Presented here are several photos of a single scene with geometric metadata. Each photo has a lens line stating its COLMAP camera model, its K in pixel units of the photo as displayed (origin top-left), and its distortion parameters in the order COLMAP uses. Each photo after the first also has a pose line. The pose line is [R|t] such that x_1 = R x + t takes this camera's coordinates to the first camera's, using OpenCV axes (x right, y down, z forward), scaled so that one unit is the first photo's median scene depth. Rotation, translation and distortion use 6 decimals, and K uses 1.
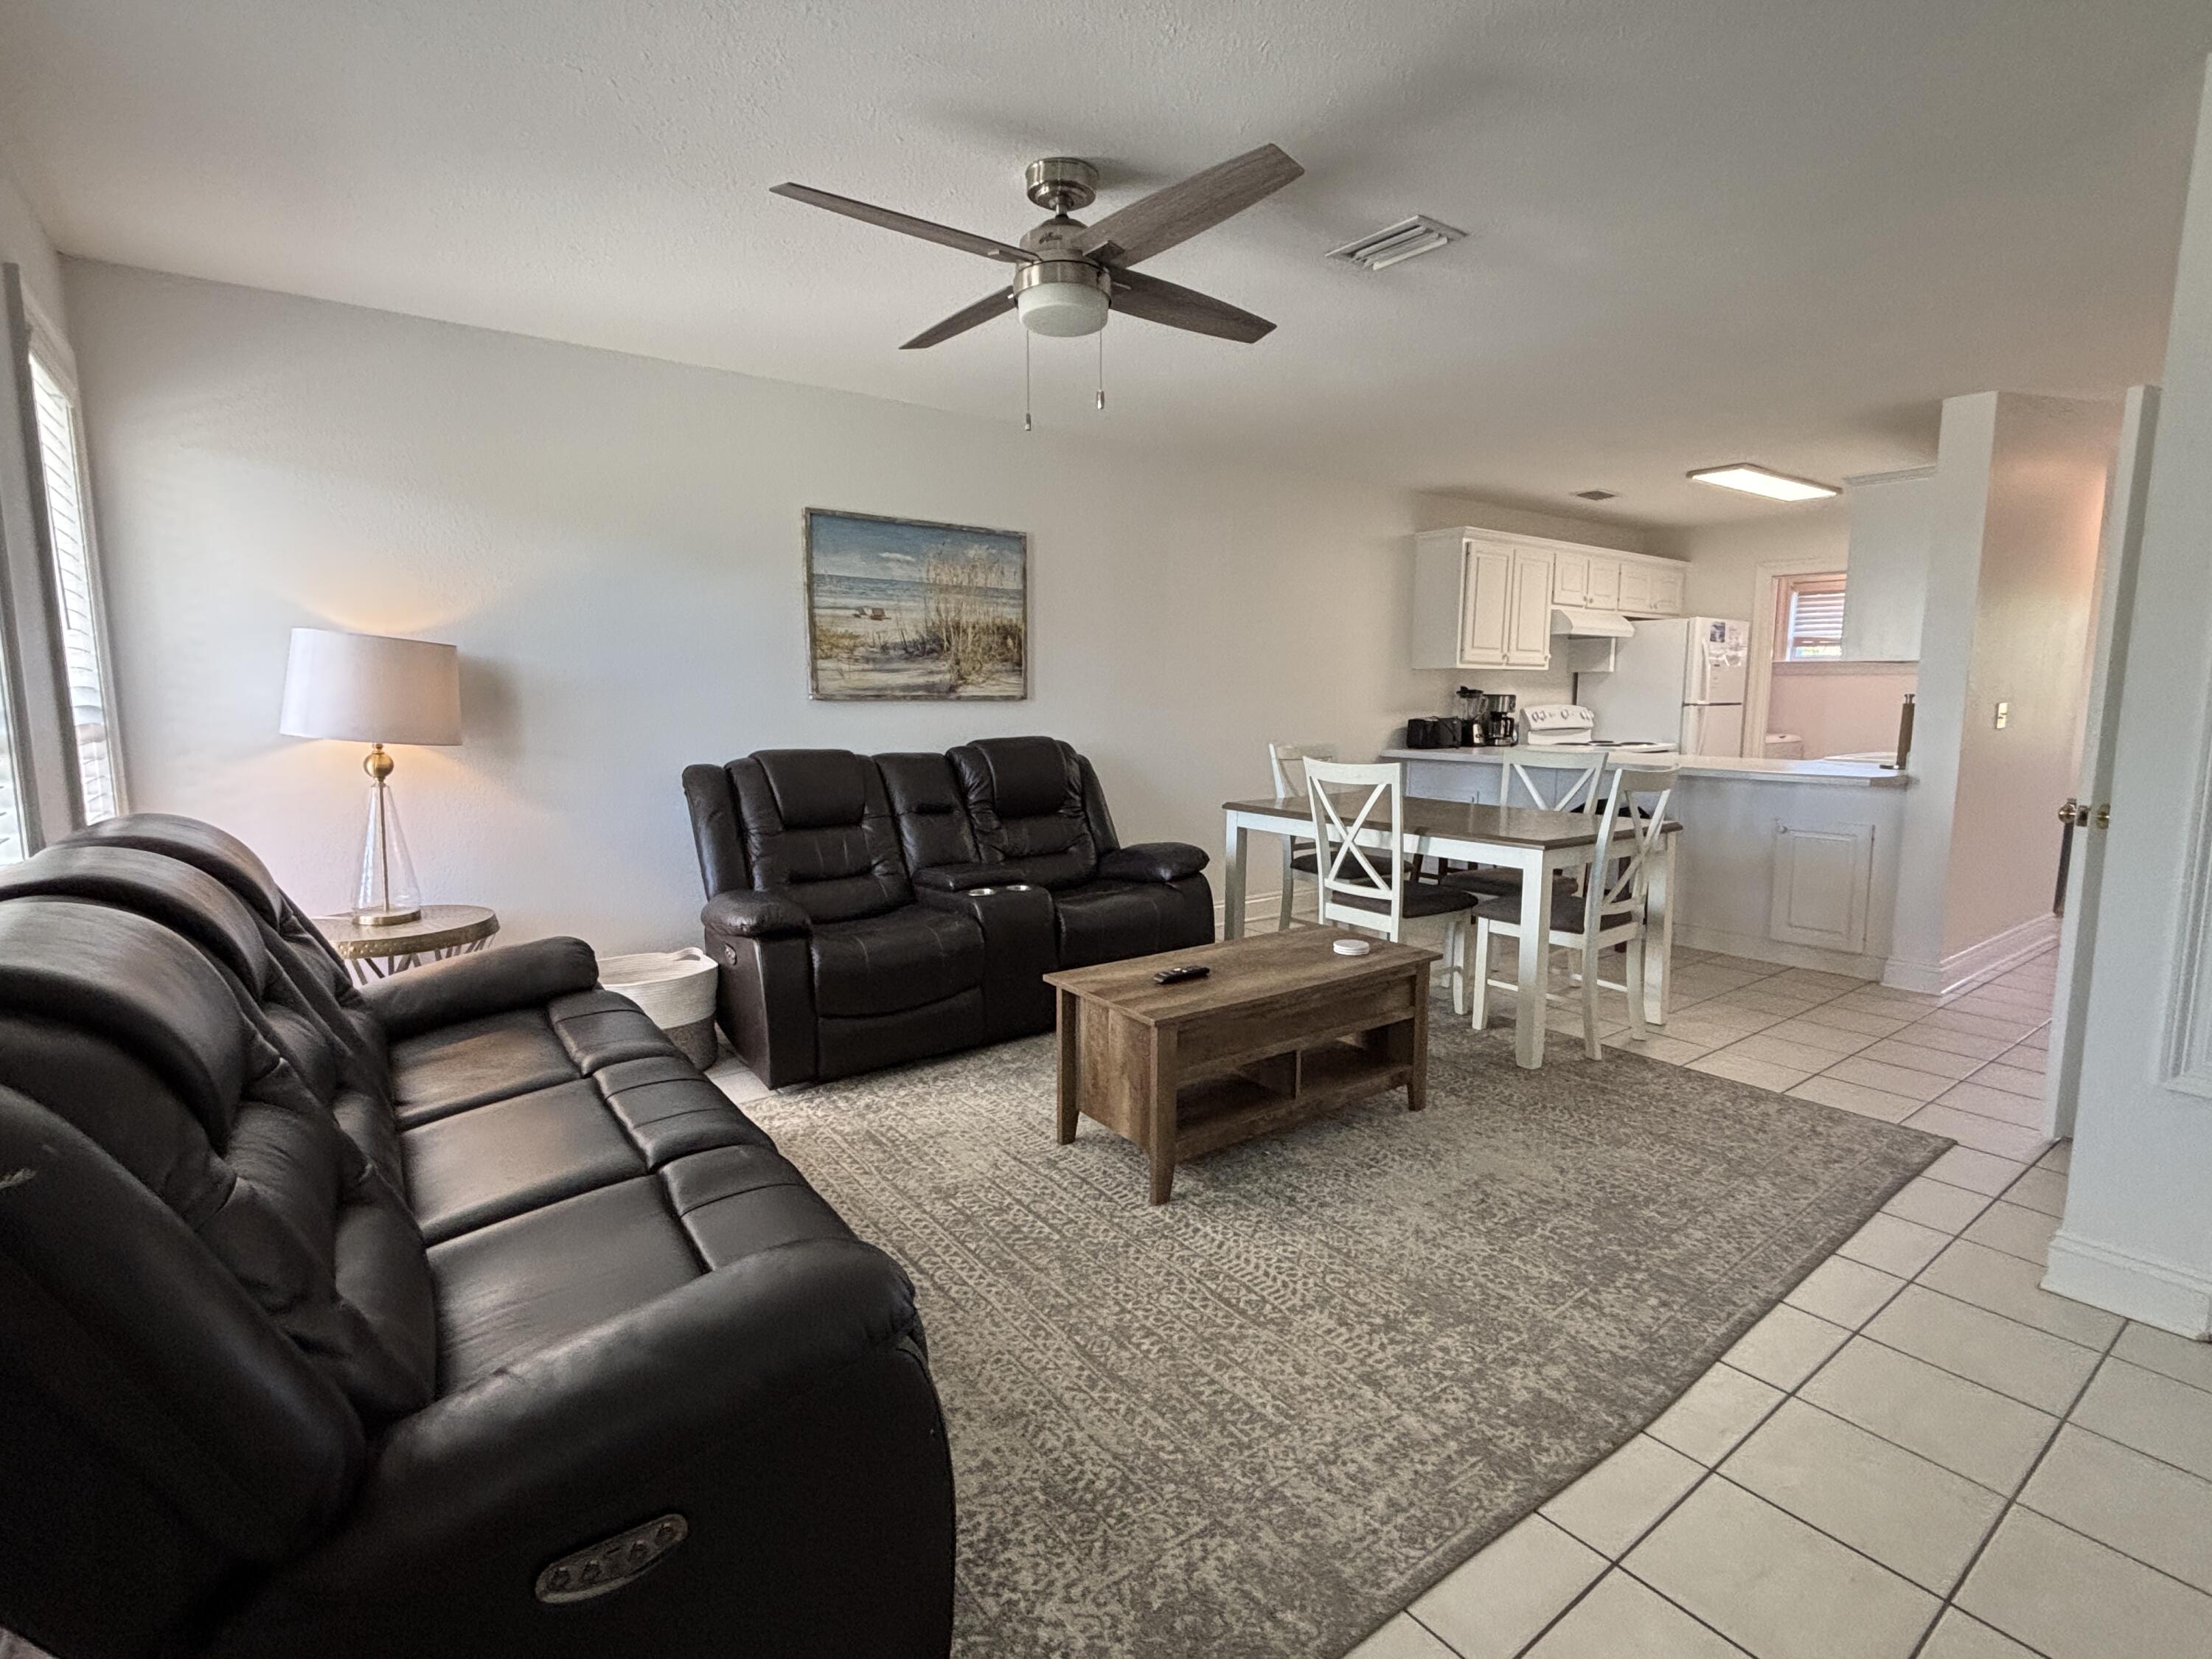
lens RADIAL K [[1077.7, 0, 1106.0], [0, 1077.7, 829.5], [0, 0, 1]] dist [-0.000208, -0.001081]
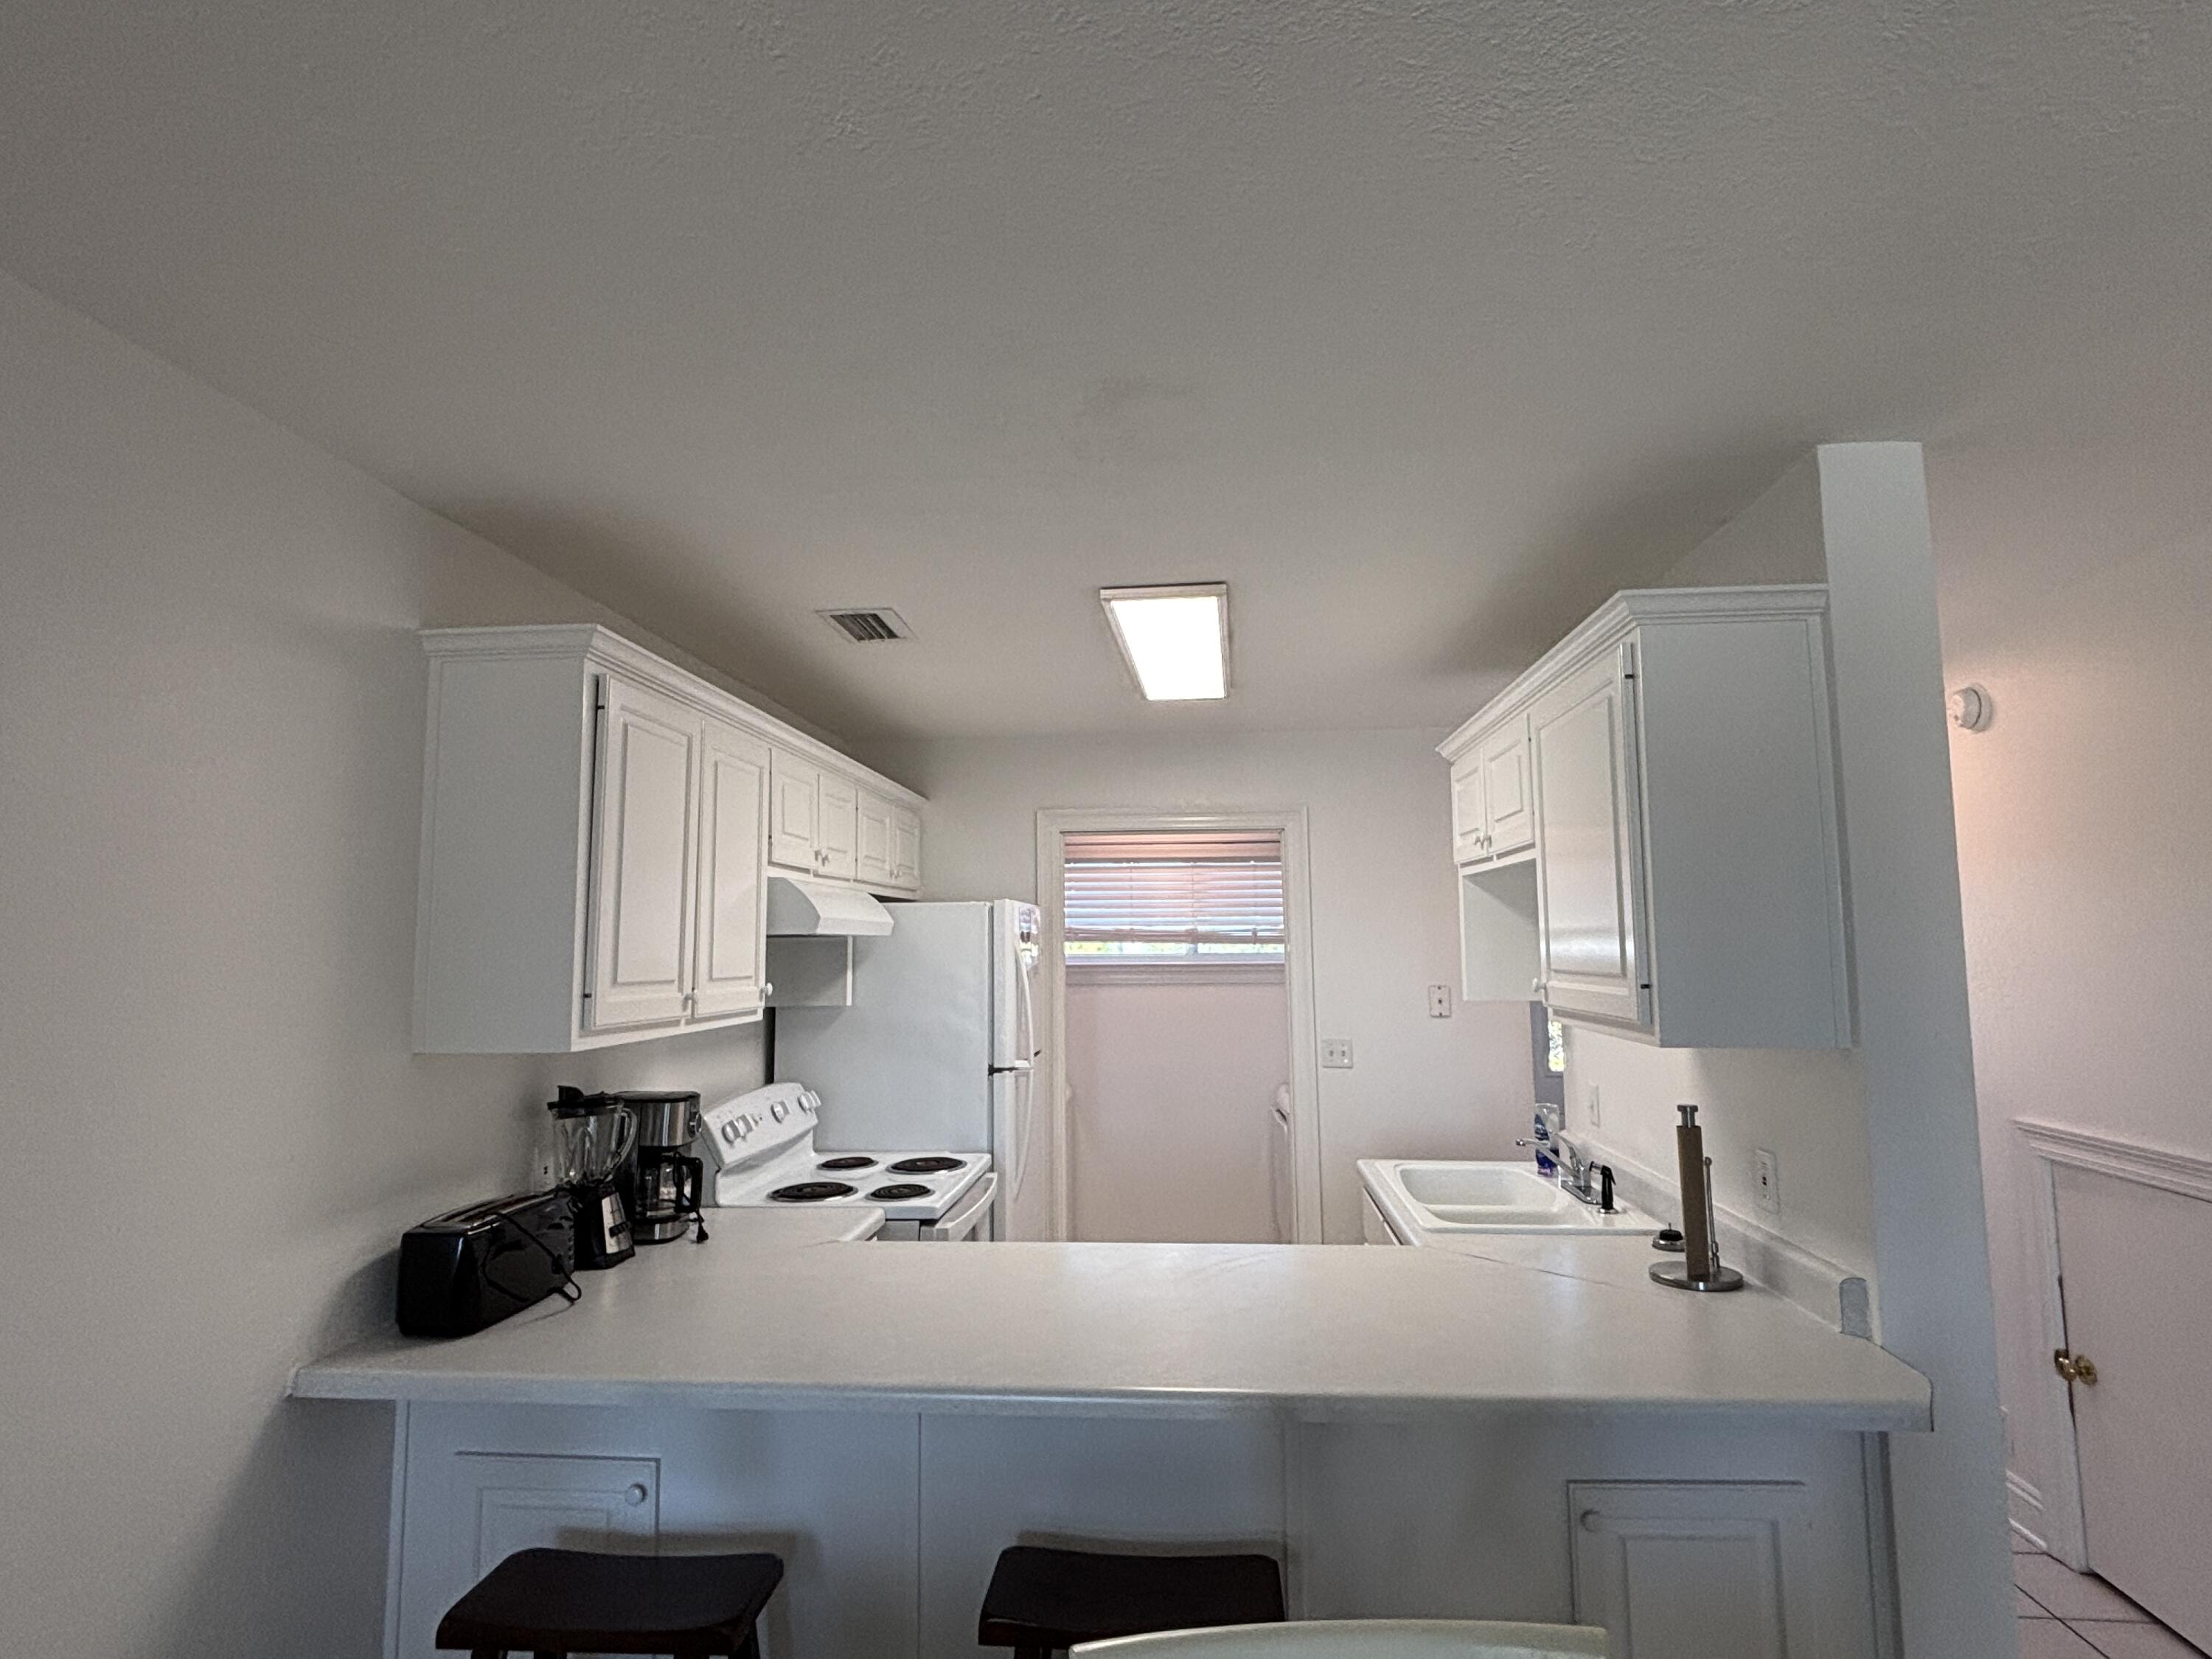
lens RADIAL K [[1207.4, 0, 1091.2], [0, 1207.4, 816.5], [0, 0, 1]] dist [0.000715, -0.007751]
pose [[0.677574, 0.069020, 0.732208, 0.154000], [0.110319, 0.974784, -0.193973, -0.123218], [-0.727133, 0.212208, 0.652874, 0.600804]]
